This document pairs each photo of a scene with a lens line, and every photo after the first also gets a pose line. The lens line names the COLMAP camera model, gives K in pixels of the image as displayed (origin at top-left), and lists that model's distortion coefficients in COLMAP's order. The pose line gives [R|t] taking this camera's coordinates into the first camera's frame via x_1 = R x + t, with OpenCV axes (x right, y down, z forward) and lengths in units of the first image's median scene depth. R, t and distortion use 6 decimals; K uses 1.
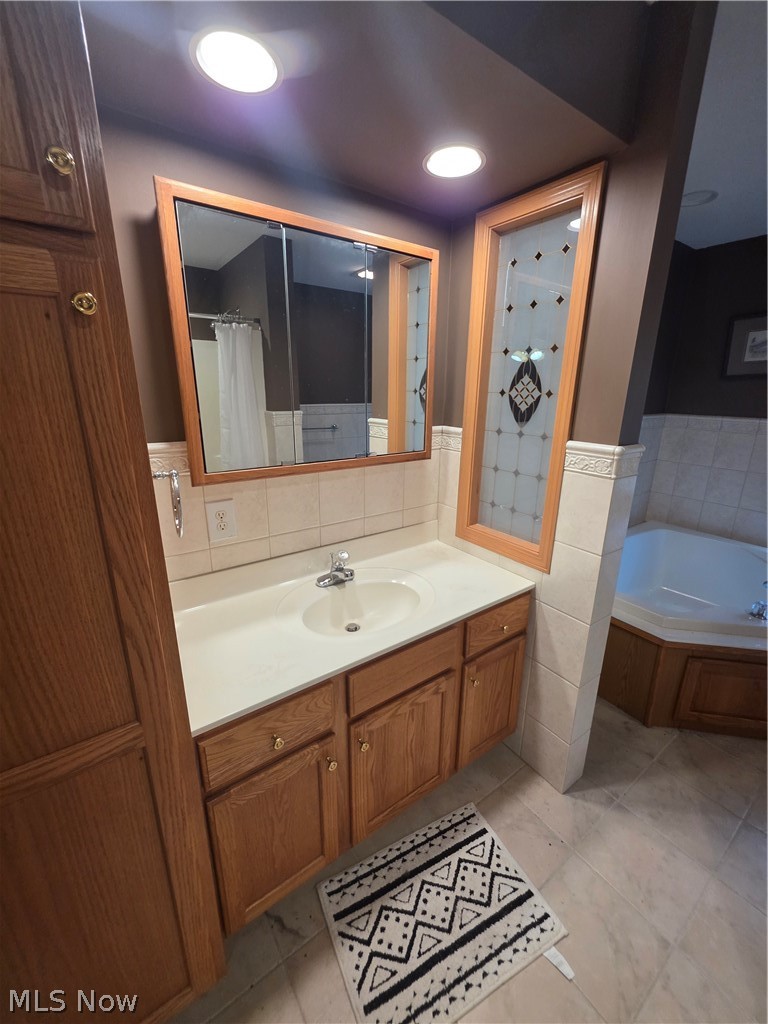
lens RADIAL K [[412.4, 0, 386.2], [0, 412.4, 504.5], [0, 0, 1]] dist [-0.002736, 0.000438]
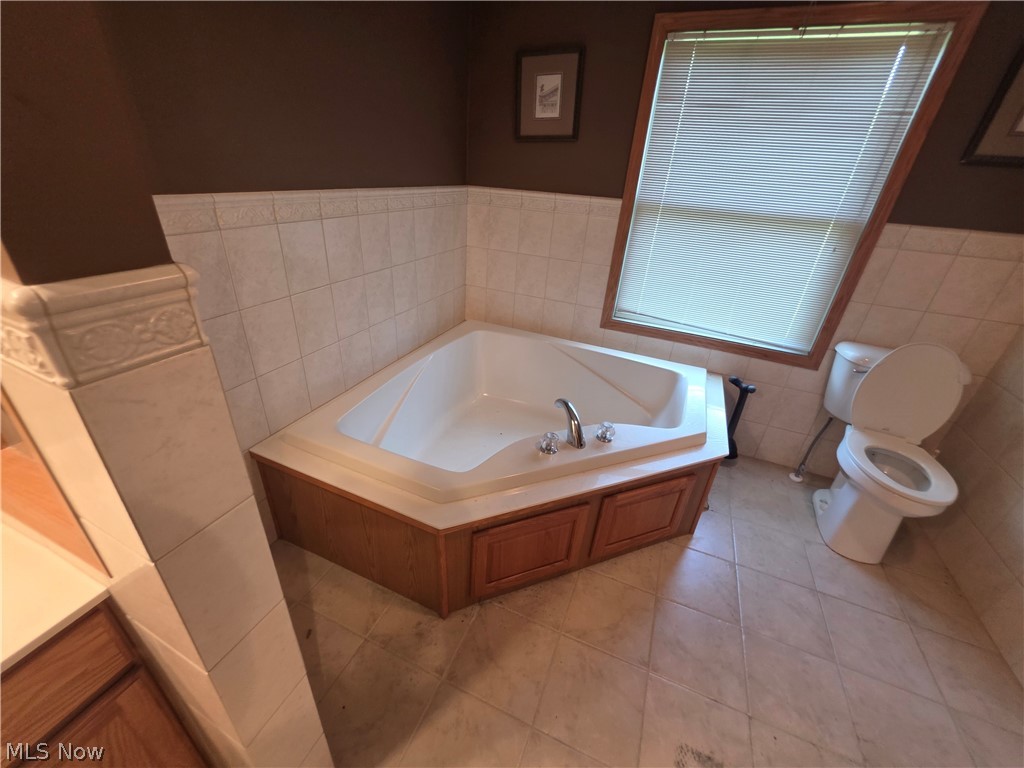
lens RADIAL K [[412.4, 0, 506.5], [0, 412.4, 384.0], [0, 0, 1]] dist [-0.002736, 0.000438]
pose [[0.855375, -0.212822, 0.472272, 0.473188], [0.099402, 0.962198, 0.253563, -0.074895], [-0.508383, -0.169947, 0.844195, 0.365773]]
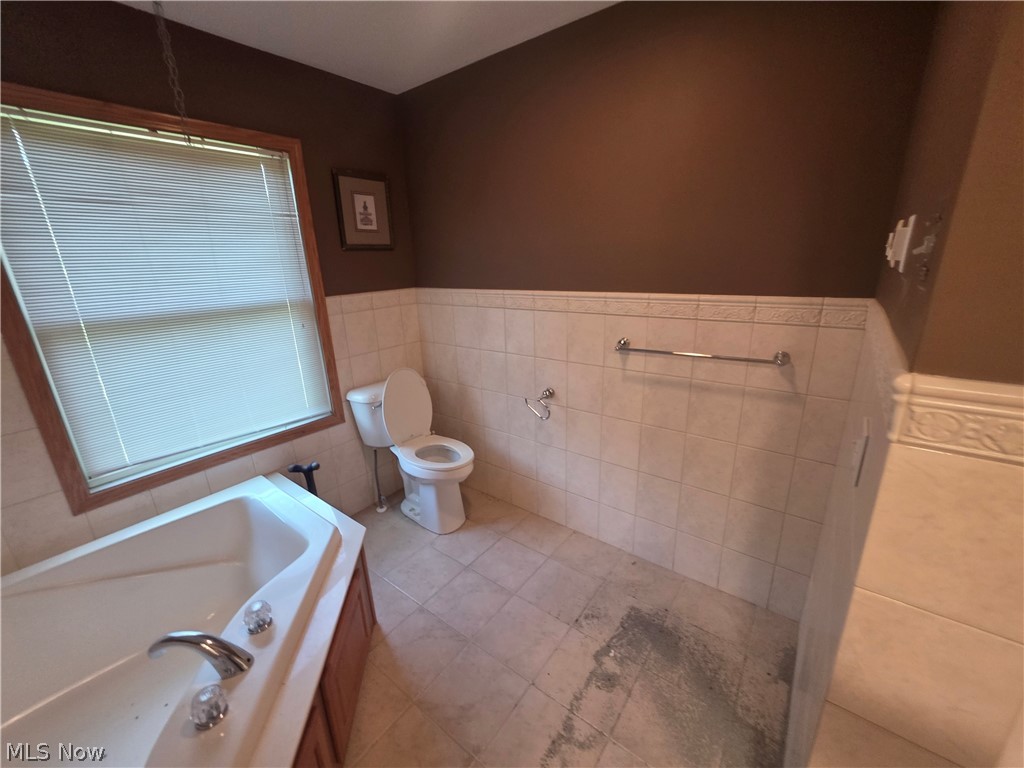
lens RADIAL K [[412.4, 0, 507.3], [0, 412.4, 385.3], [0, 0, 1]] dist [-0.002736, 0.000438]
pose [[-0.282002, -0.291348, 0.914107, 0.464261], [0.294966, 0.880302, 0.371570, -0.168230], [-0.912946, 0.374414, -0.162309, 0.600939]]
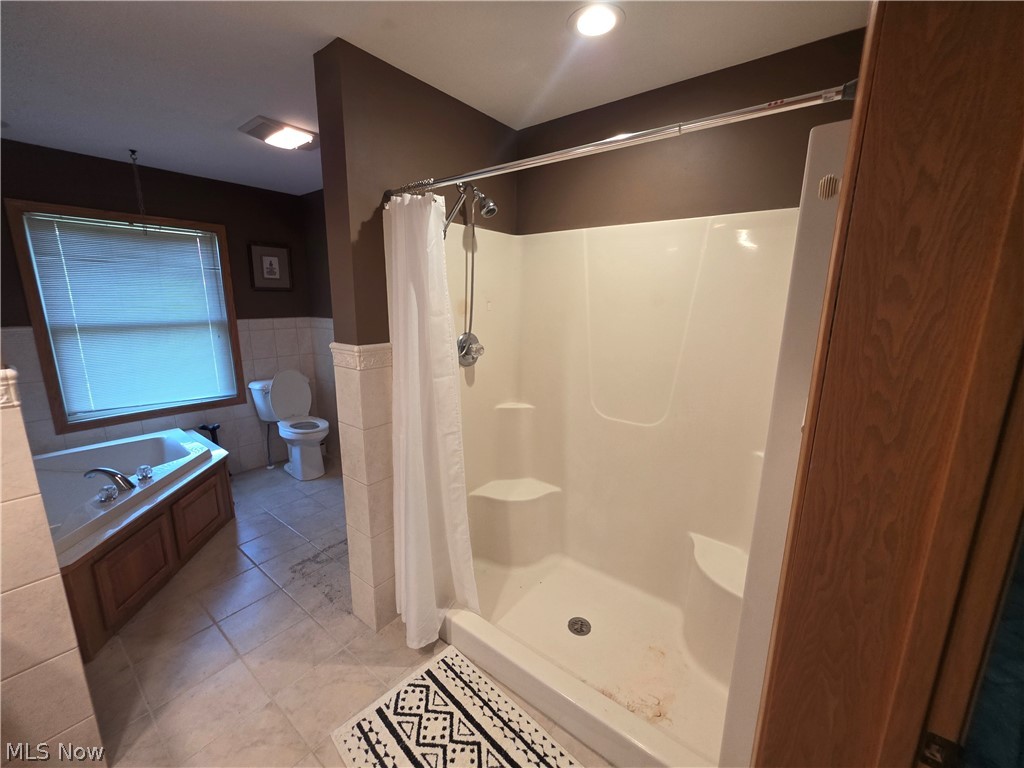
lens RADIAL K [[412.4, 0, 506.9], [0, 412.4, 382.8], [0, 0, 1]] dist [-0.002736, 0.000438]
pose [[-0.277887, -0.212951, 0.936713, -0.363582], [0.256261, 0.923348, 0.285935, -0.060502], [-0.925802, 0.319500, -0.202015, 0.131681]]
